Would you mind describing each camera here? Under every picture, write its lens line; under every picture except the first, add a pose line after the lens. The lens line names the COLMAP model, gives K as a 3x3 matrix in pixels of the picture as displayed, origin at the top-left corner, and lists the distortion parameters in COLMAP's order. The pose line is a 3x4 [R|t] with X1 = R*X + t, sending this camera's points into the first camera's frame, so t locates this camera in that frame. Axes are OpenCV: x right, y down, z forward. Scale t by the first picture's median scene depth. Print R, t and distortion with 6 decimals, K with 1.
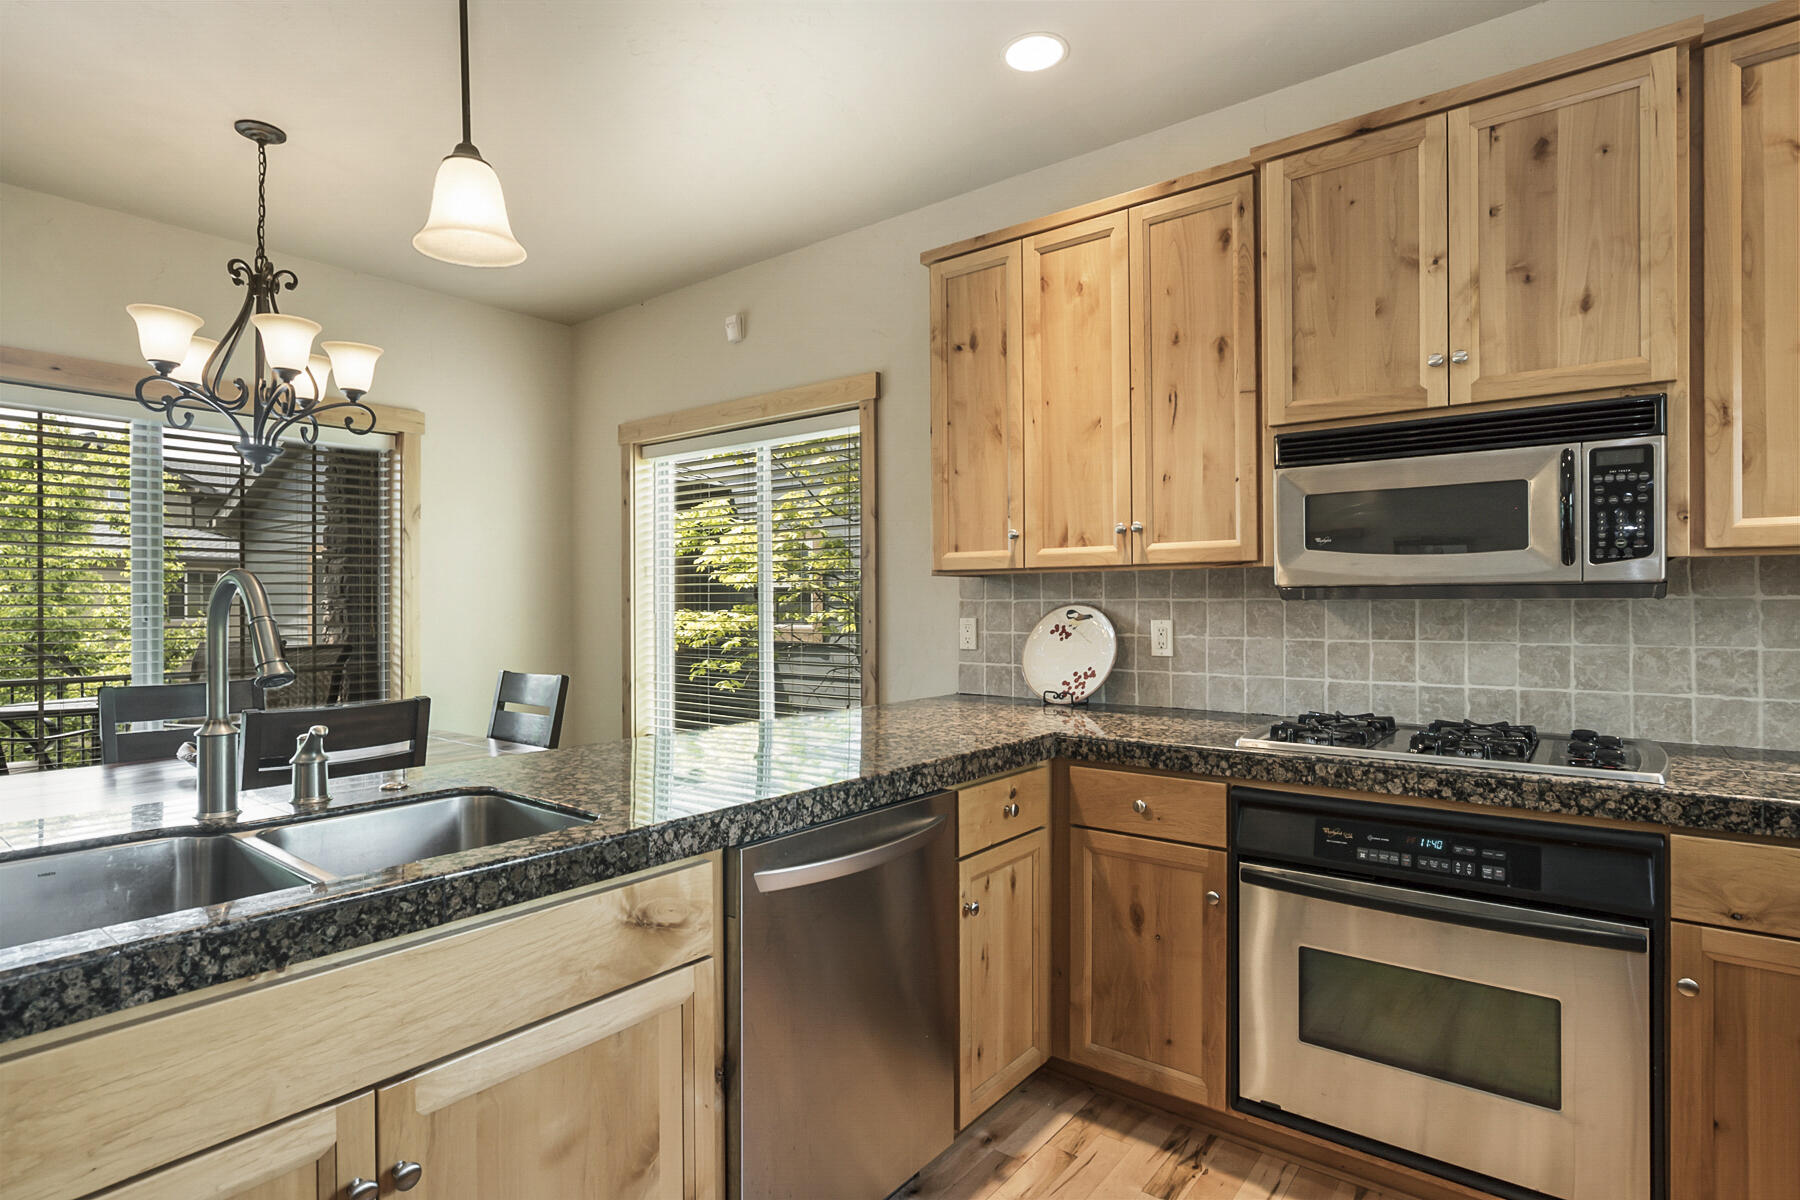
lens RADIAL K [[912.8, 0, 894.0], [0, 912.8, 603.8], [0, 0, 1]] dist [-0.019857, 0.014581]
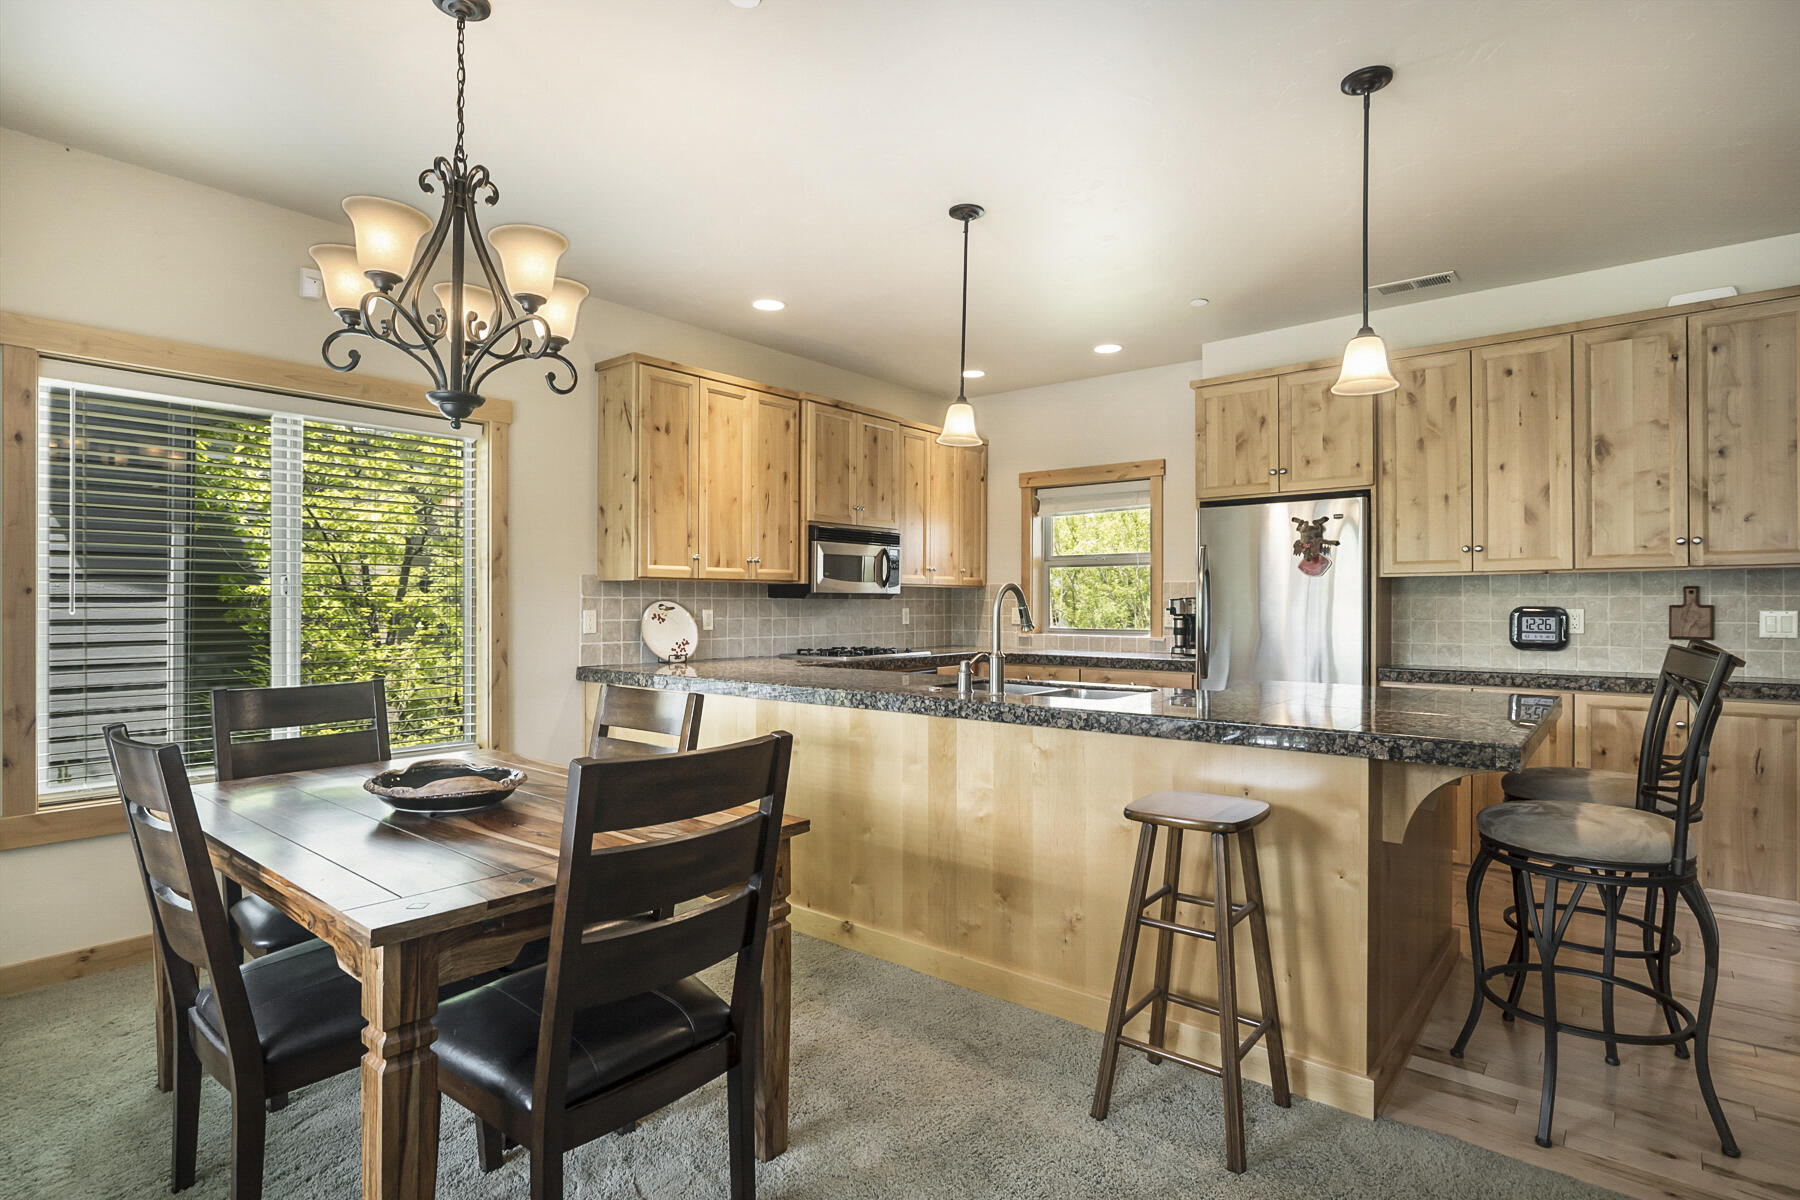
lens RADIAL K [[914.3, 0, 906.7], [0, 914.3, 601.4], [0, 0, 1]] dist [-0.030883, 0.015974]
pose [[0.023613, 0.006085, 0.999703, -1.545839], [0.000039, 0.999981, -0.006088, 0.013020], [-0.999721, 0.000183, 0.023612, 0.608393]]
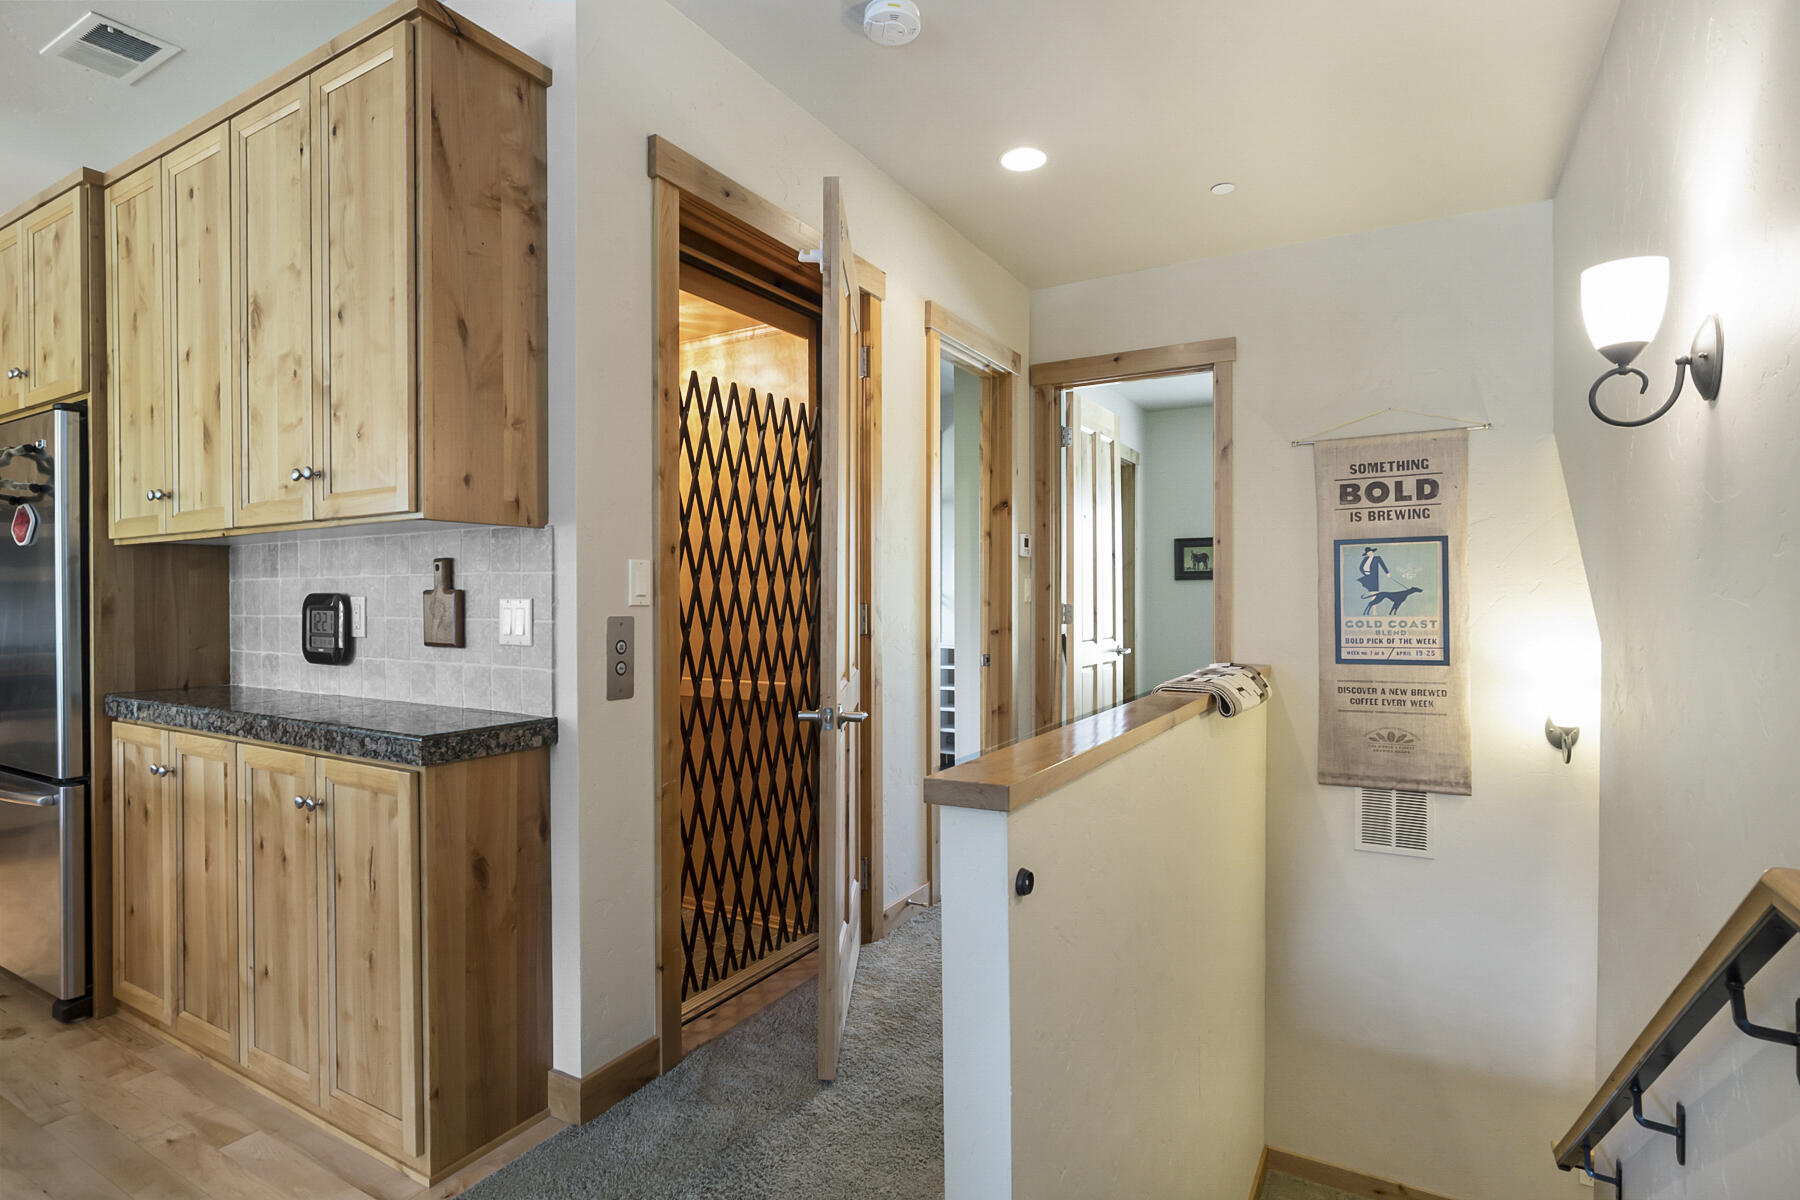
lens RADIAL K [[914.3, 0, 906.7], [0, 914.3, 601.4], [0, 0, 1]] dist [-0.030883, 0.015974]
pose [[-0.146672, -0.003460, 0.989179, -0.998525], [0.002789, 0.999988, 0.003911, 0.019307], [-0.989181, 0.003332, -0.146660, -0.910406]]
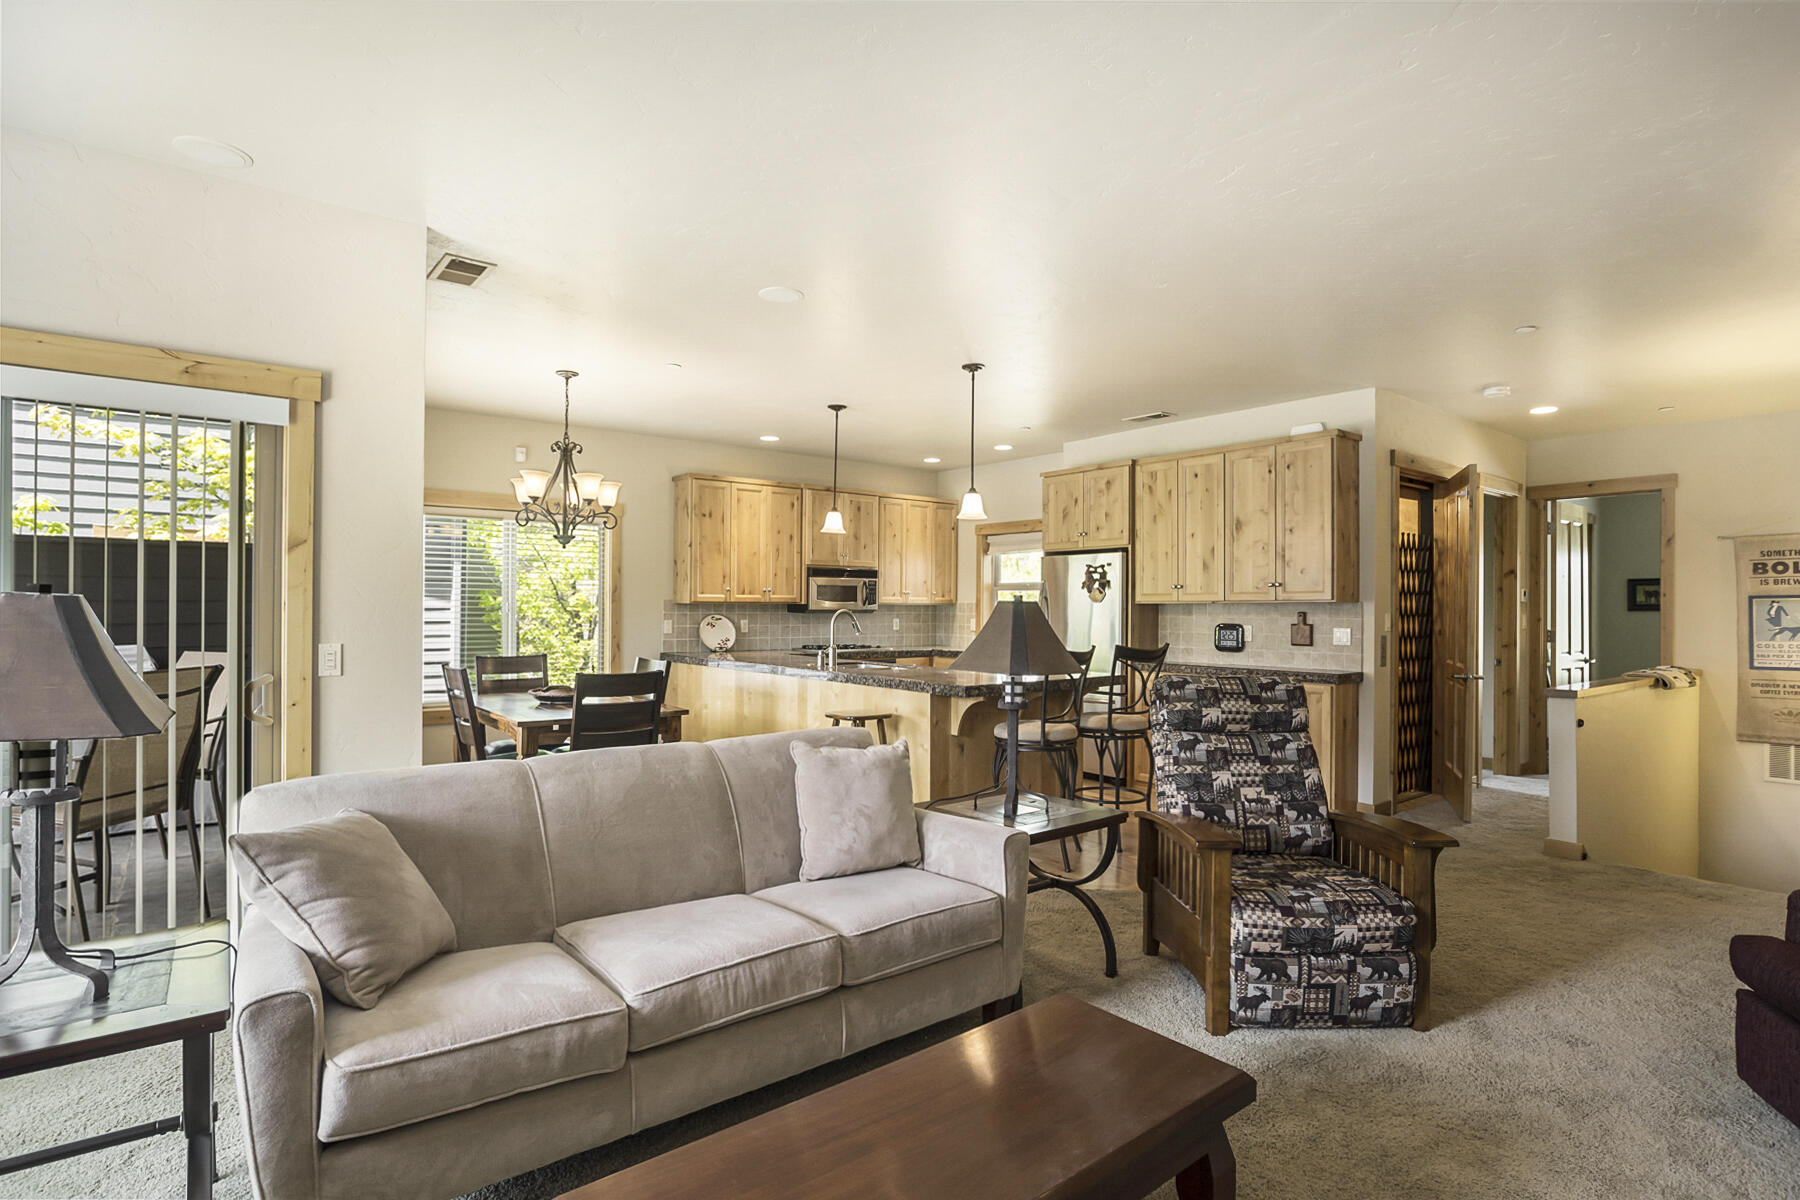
lens RADIAL K [[914.3, 0, 906.7], [0, 914.3, 601.4], [0, 0, 1]] dist [-0.030883, 0.015974]
pose [[0.231636, 0.010005, 0.972751, -2.519814], [-0.006443, 0.999941, -0.008750, -0.019615], [-0.972781, -0.004241, 0.231686, -0.169786]]
